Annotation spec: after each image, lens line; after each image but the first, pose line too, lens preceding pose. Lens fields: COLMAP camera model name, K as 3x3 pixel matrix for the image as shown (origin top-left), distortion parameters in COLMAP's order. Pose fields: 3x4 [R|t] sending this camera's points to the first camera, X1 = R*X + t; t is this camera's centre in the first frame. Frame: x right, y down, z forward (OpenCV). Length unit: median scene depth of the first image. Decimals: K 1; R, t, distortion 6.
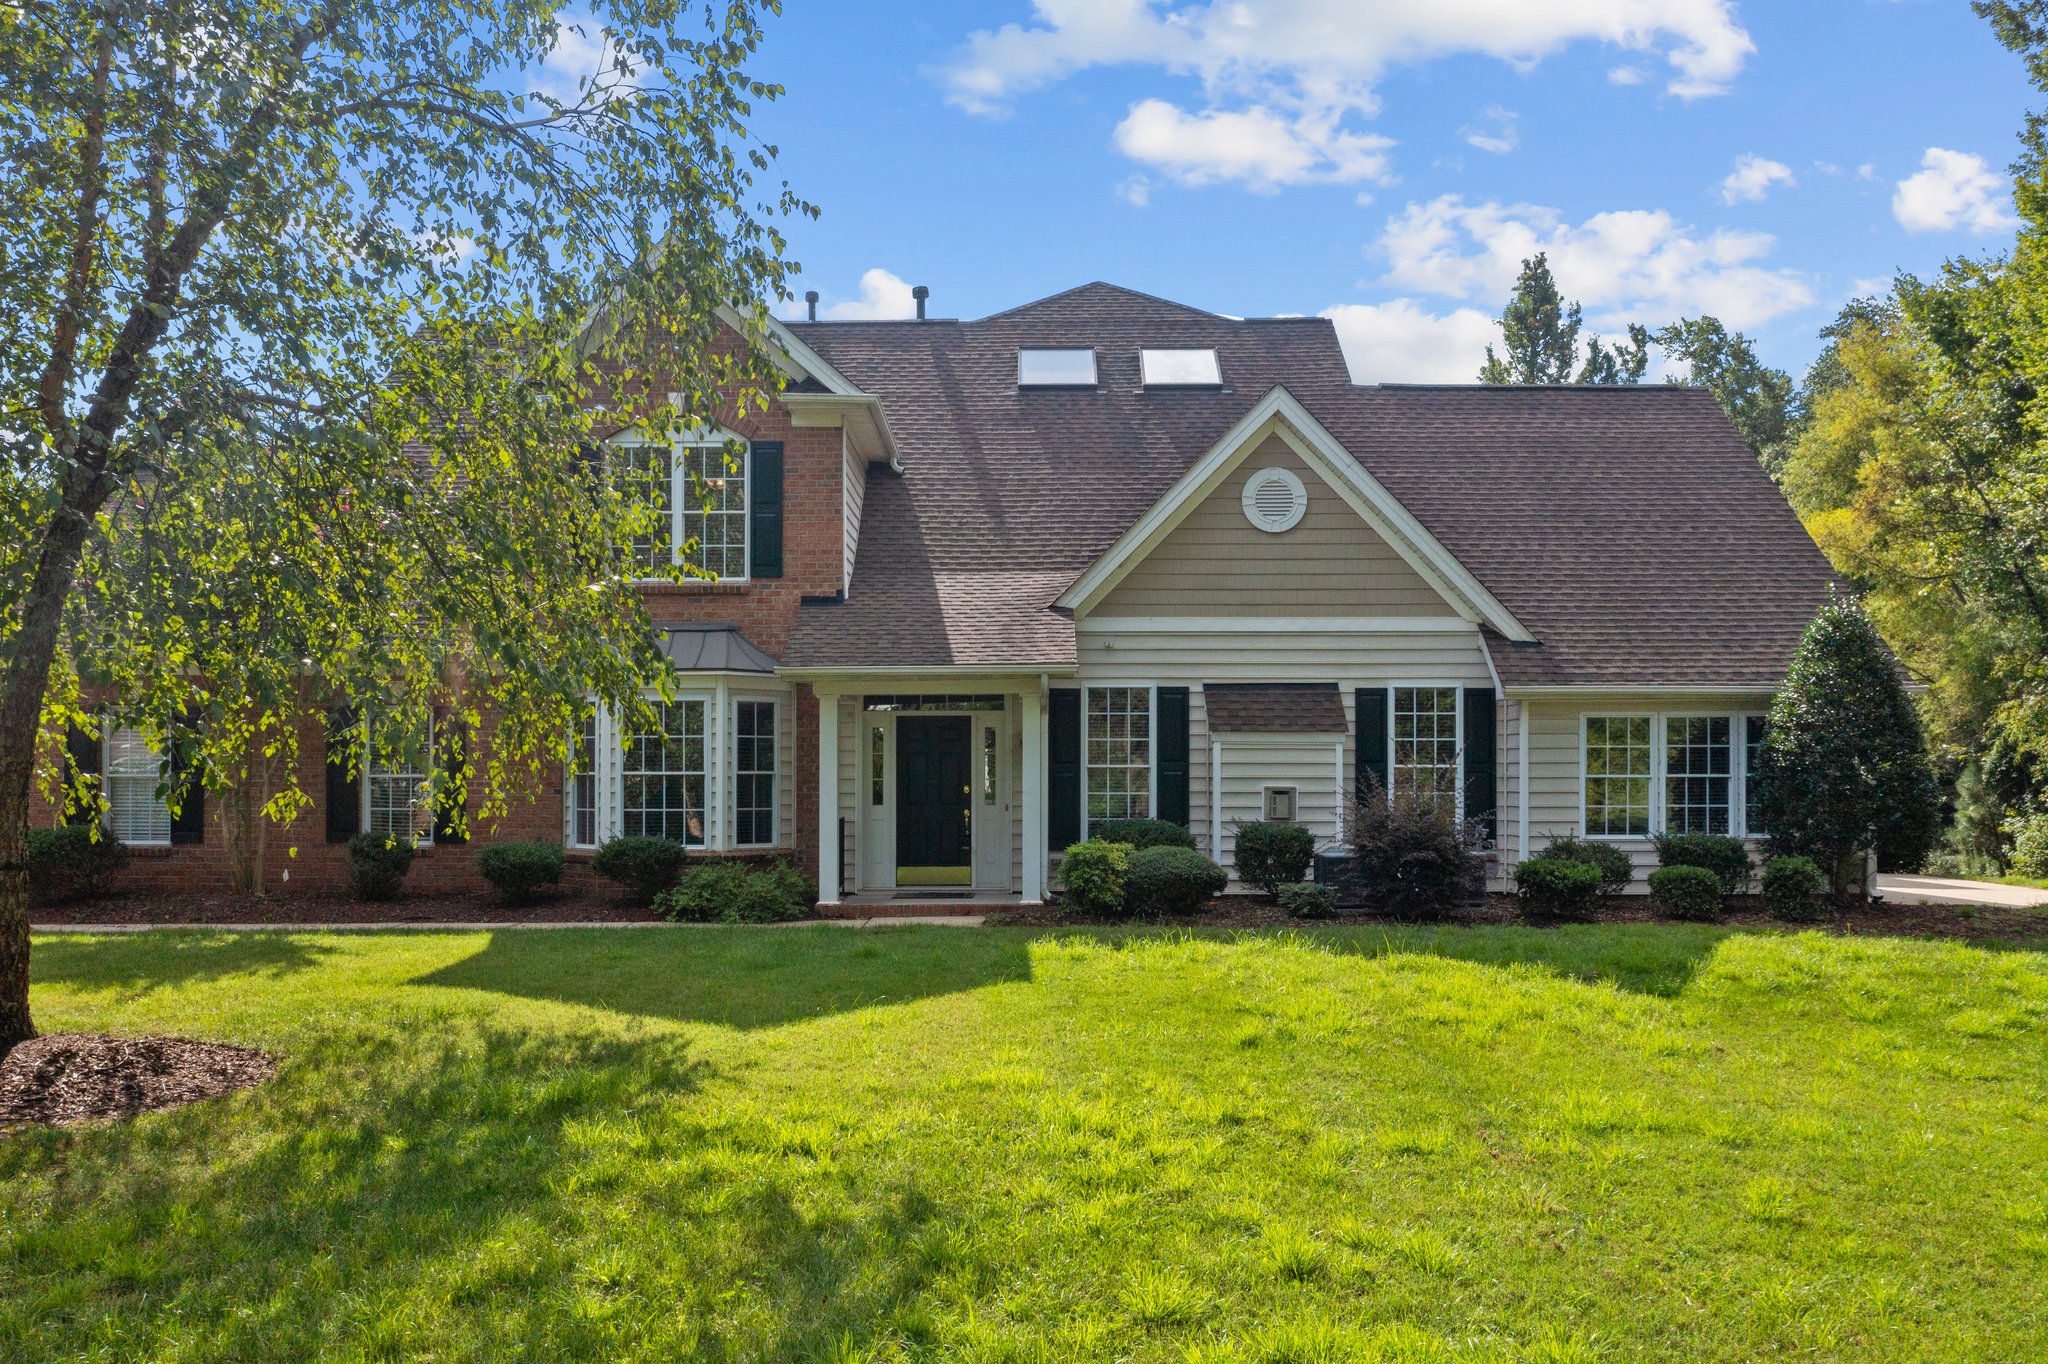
lens RADIAL K [[1646.3, 0, 1017.7], [0, 1646.3, 766.3], [0, 0, 1]] dist [-0.002174, -0.004925]
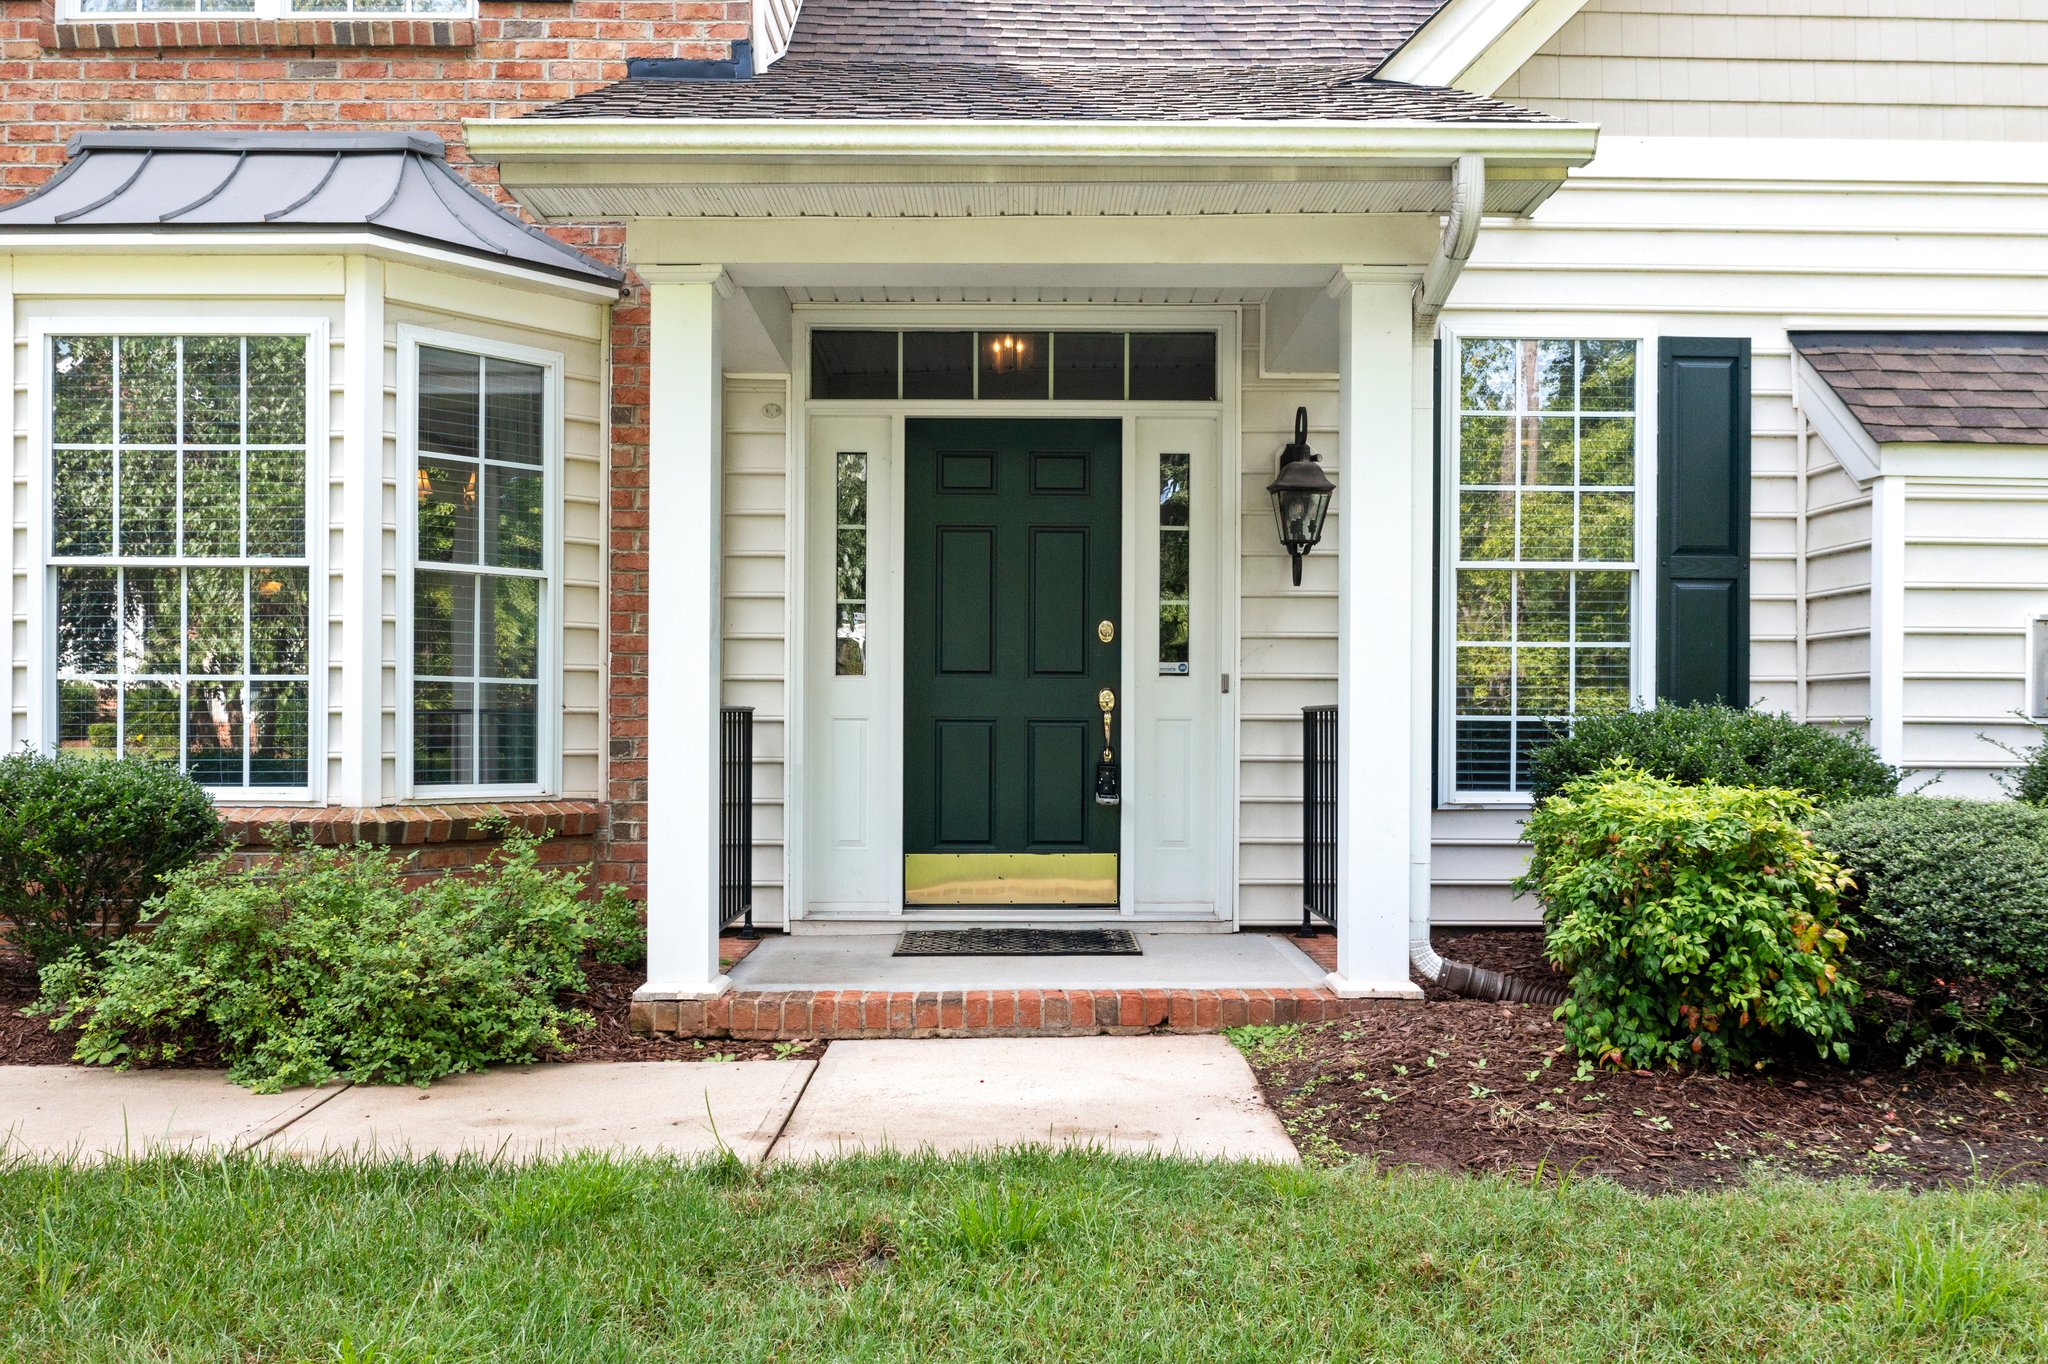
lens RADIAL K [[1630.9, 0, 1021.5], [0, 1630.9, 742.4], [0, 0, 1]] dist [-0.004890, 0.000561]
pose [[0.999813, 0.003509, 0.019028, -0.058036], [-0.003798, 0.999878, 0.015147, 0.033704], [-0.018973, -0.015217, 0.999704, 0.683274]]
